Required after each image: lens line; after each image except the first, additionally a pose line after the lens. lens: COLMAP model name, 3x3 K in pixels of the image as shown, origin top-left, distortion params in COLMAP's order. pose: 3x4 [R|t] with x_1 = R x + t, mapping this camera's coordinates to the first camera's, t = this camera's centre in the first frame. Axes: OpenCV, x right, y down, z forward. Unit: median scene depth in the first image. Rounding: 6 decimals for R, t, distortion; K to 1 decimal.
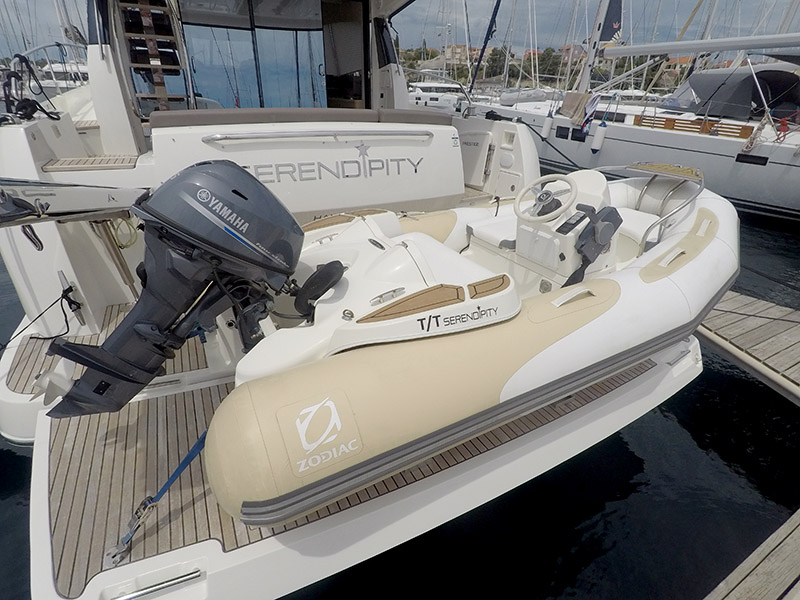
lens RADIAL K [[417.0, 0, 411.7], [0, 417.0, 299.9], [0, 0, 1]] dist [-0.012053, -0.000158]
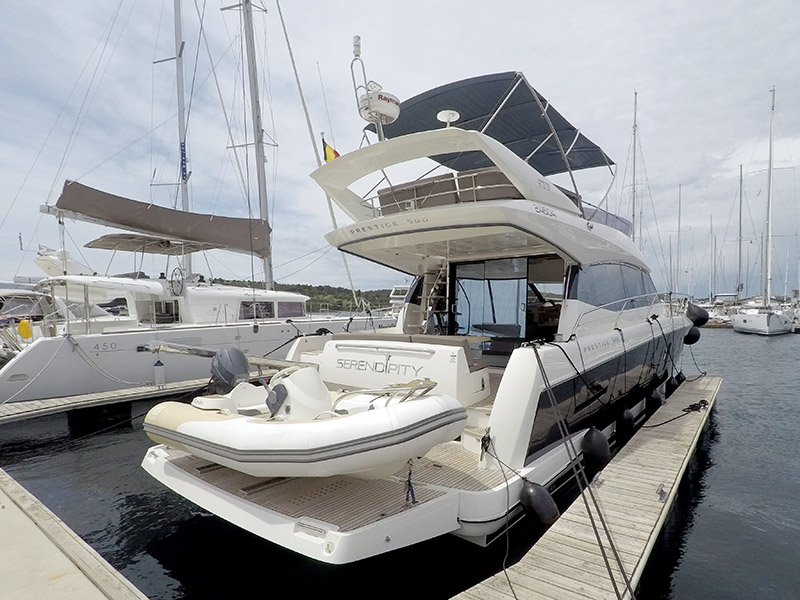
lens RADIAL K [[446.4, 0, 400.0], [0, 446.4, 300.0], [0, 0, 1]] dist [-0.001862, -0.000370]
pose [[0.360099, -0.057662, -0.931131, 0.444374], [-0.393670, 0.895481, -0.207699, -0.062538], [0.845786, 0.441350, 0.299762, 0.120640]]
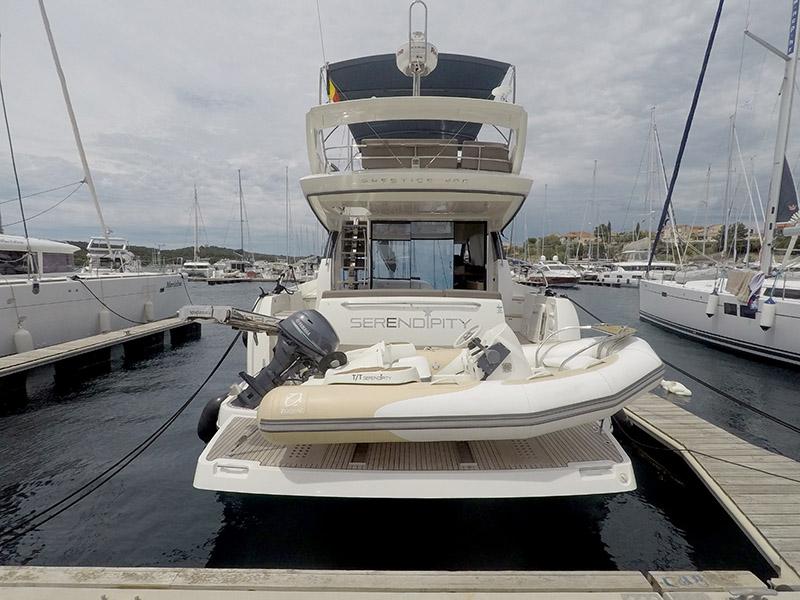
lens RADIAL K [[405.0, 0, 400.0], [0, 405.0, 300.0], [0, 0, 1]] dist [-0.004108, -0.000415]
pose [[0.873895, 0.012078, -0.485965, 0.164367], [-0.198644, 0.921288, -0.334318, 0.044806], [0.443676, 0.388693, 0.807508, -0.107011]]
